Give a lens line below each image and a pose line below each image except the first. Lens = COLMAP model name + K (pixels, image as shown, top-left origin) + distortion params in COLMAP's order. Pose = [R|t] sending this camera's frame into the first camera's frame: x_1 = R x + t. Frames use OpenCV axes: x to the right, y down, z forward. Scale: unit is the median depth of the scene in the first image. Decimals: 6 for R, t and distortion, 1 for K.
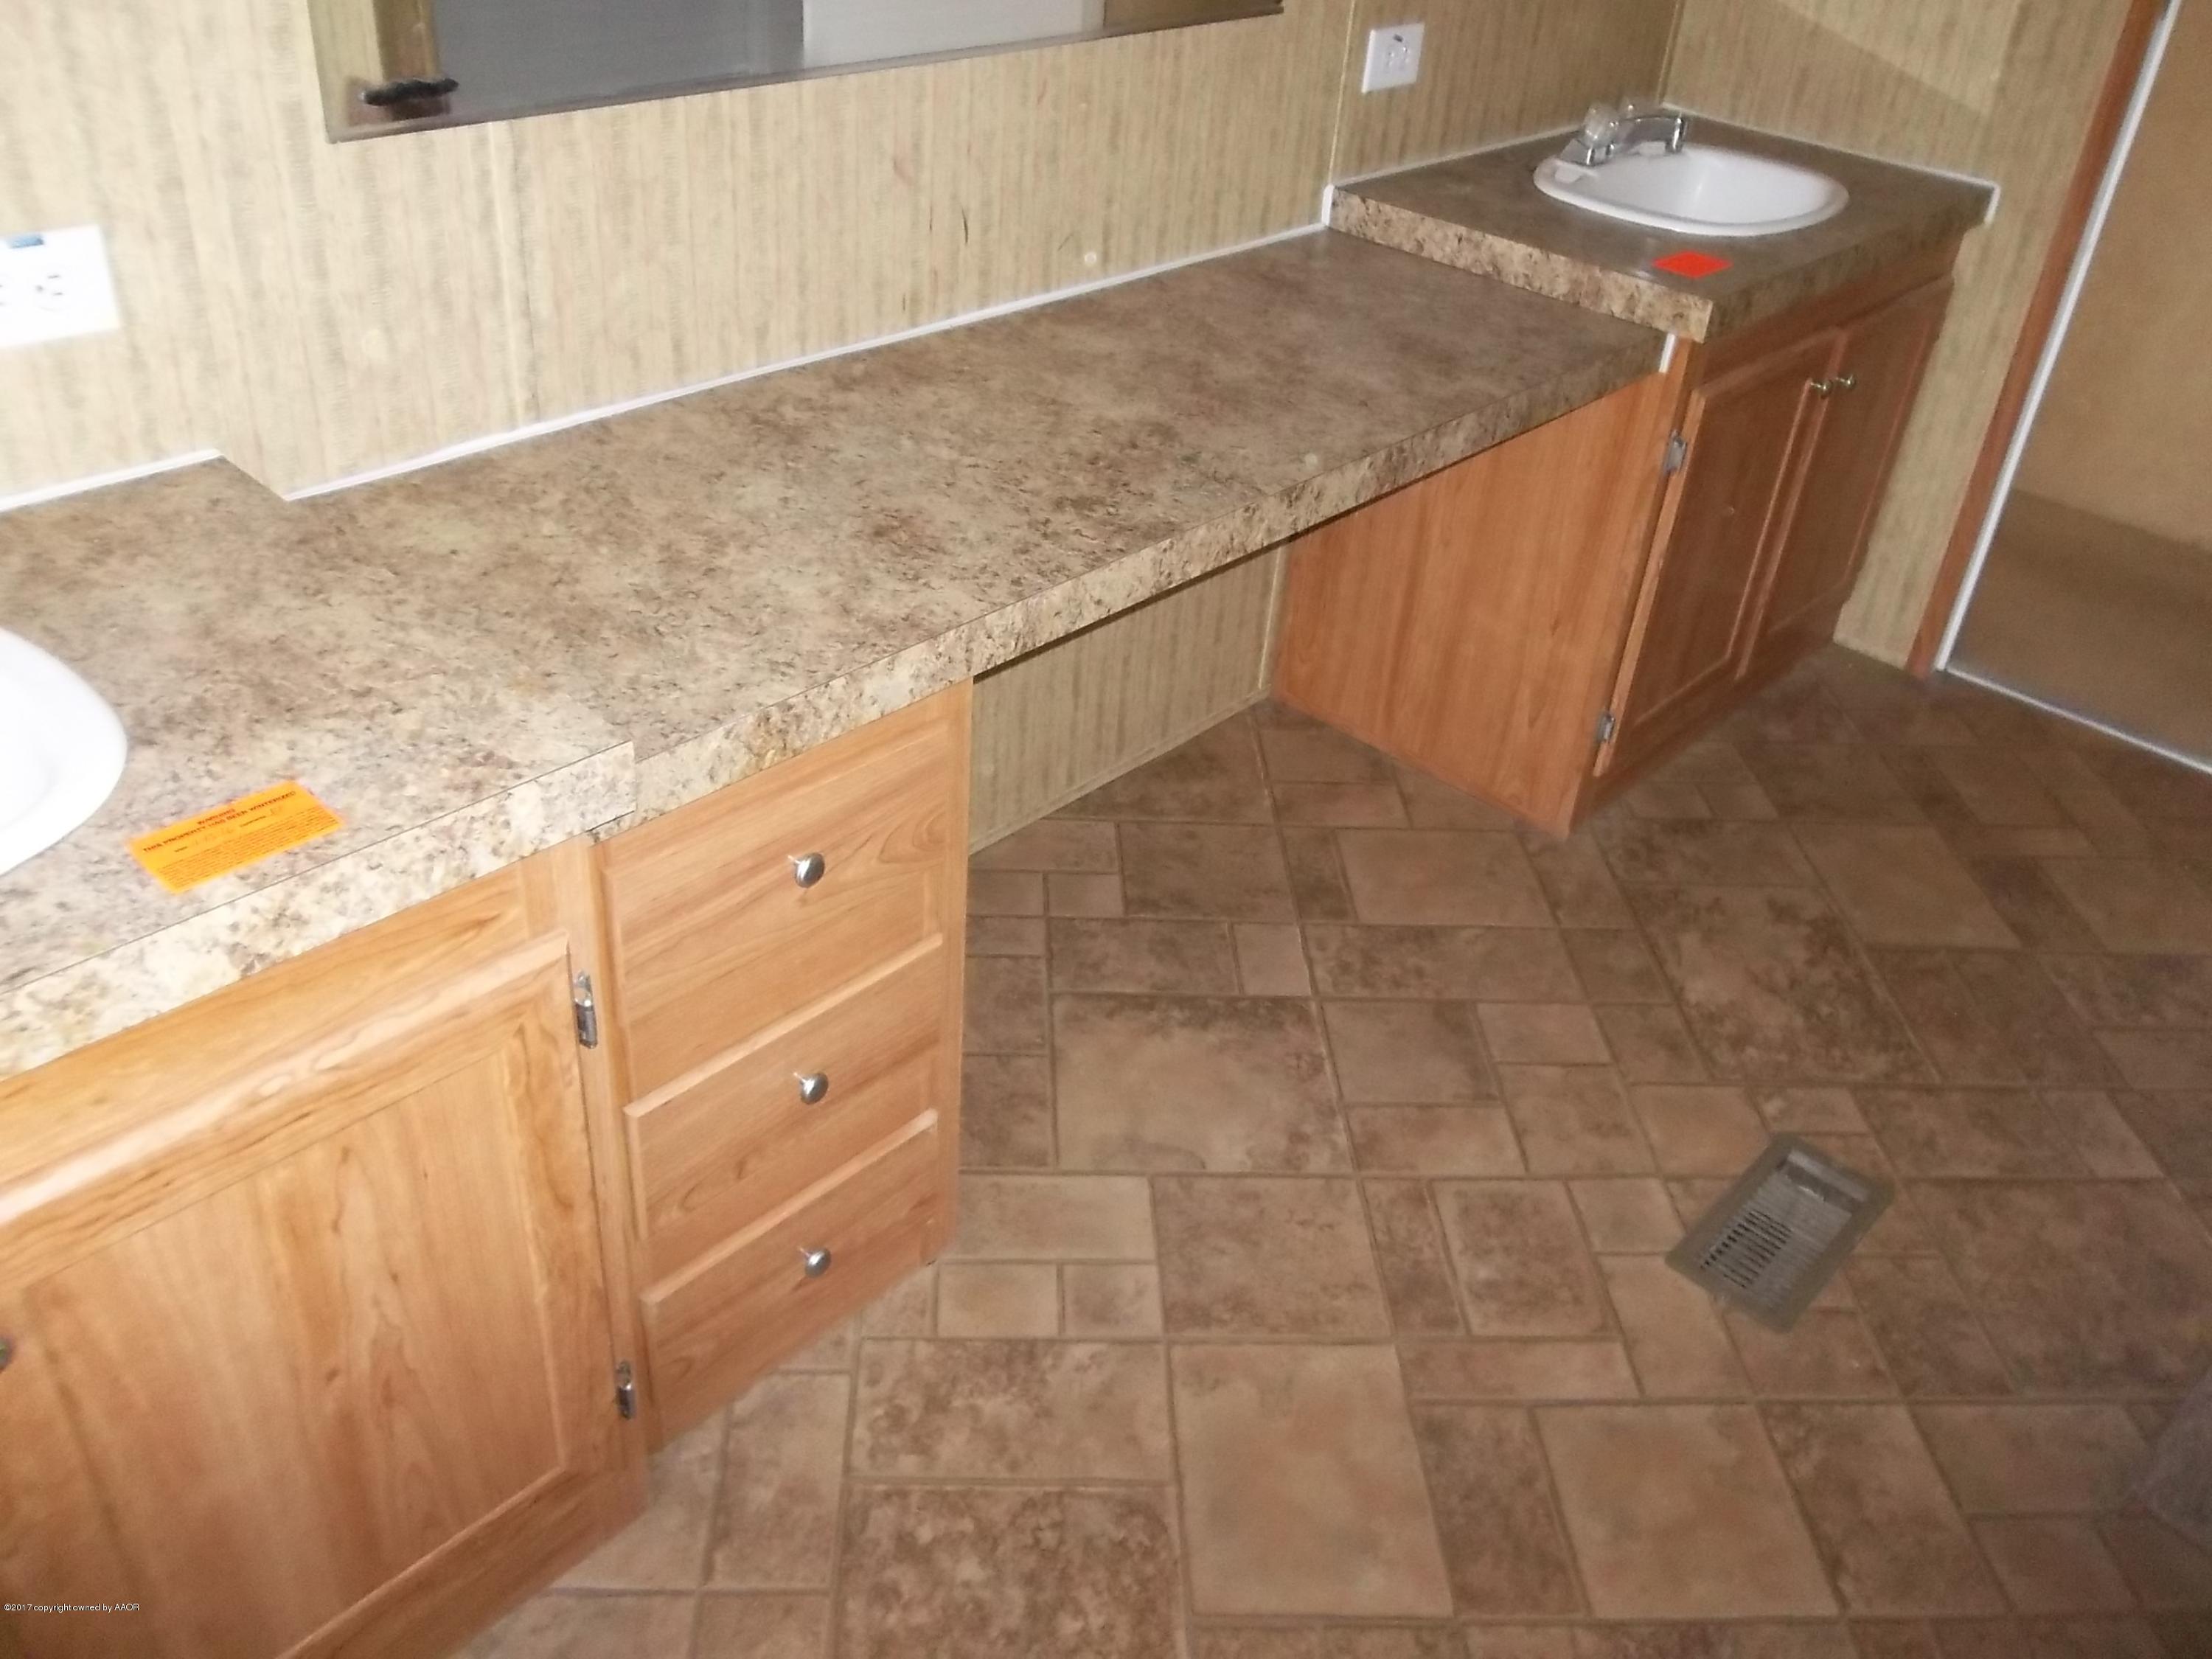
lens RADIAL K [[1780.4, 0, 1118.3], [0, 1780.4, 802.6], [0, 0, 1]] dist [-0.012907, -0.012466]
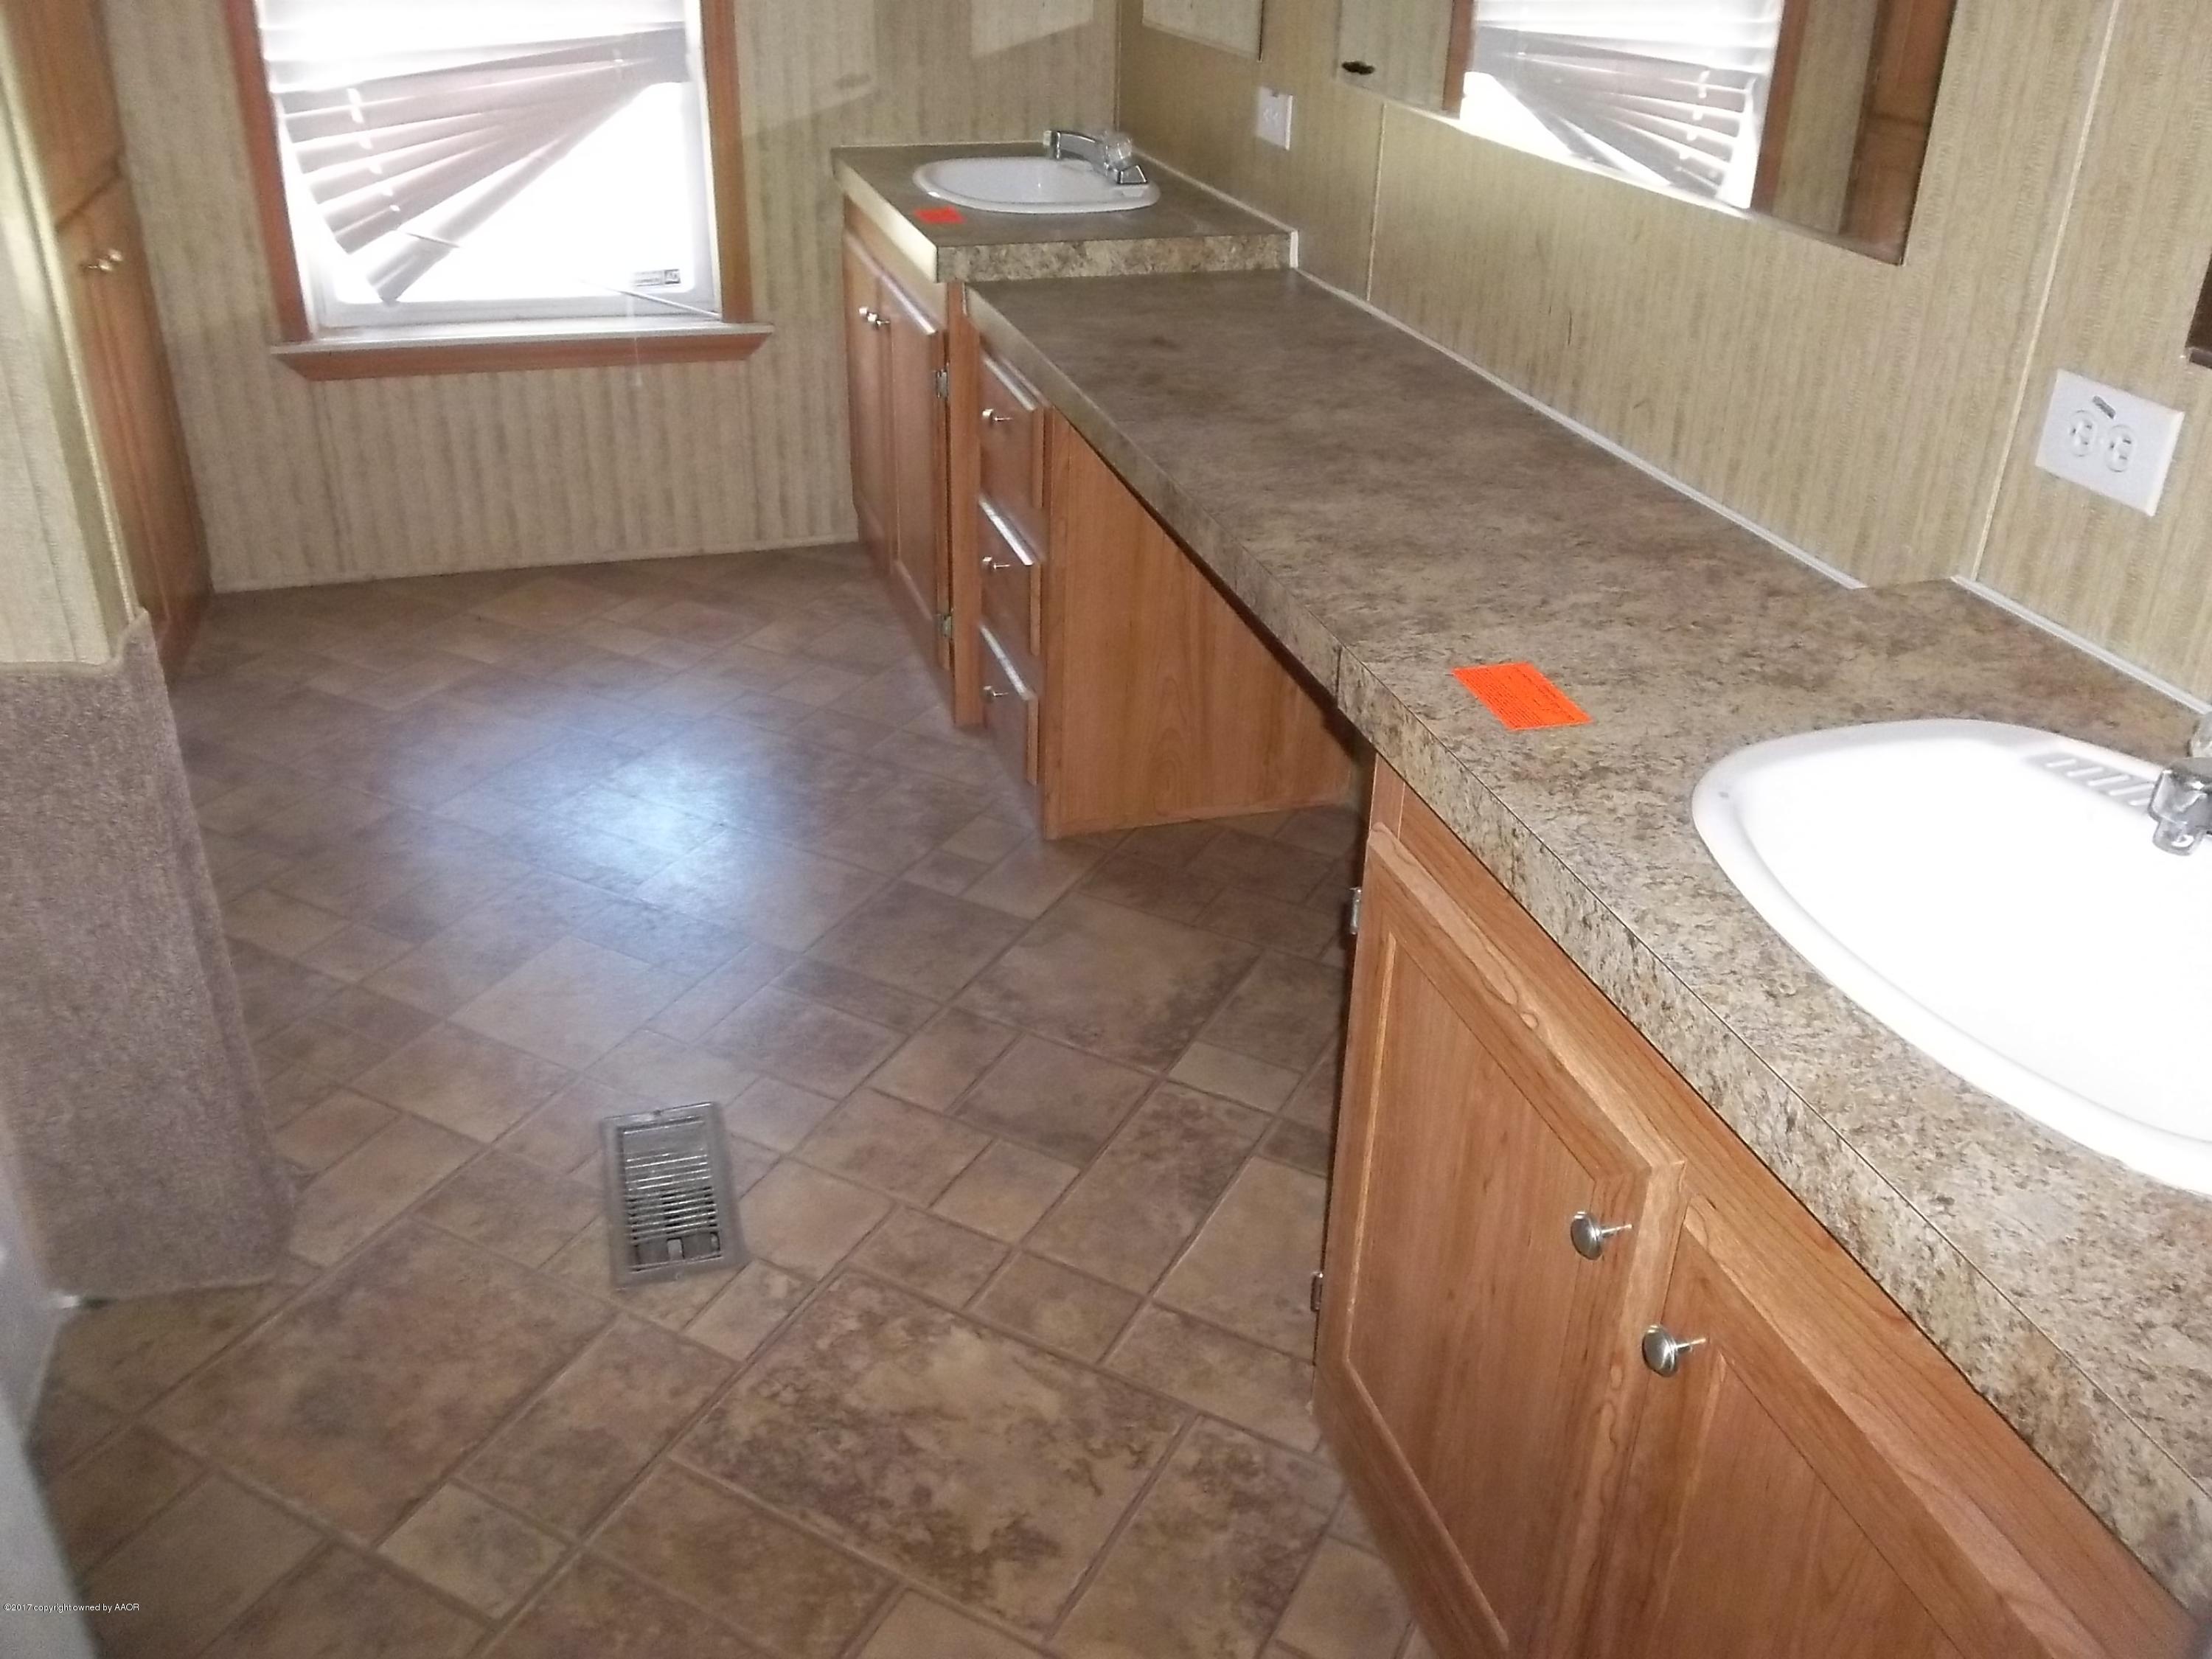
lens RADIAL K [[1780.4, 0, 1118.3], [0, 1780.4, 802.6], [0, 0, 1]] dist [-0.012907, -0.012466]
pose [[-0.501187, 0.339212, -0.796082, 0.892169], [-0.529289, 0.607639, 0.592139, -0.575049], [0.684591, 0.718130, -0.124999, 1.041670]]
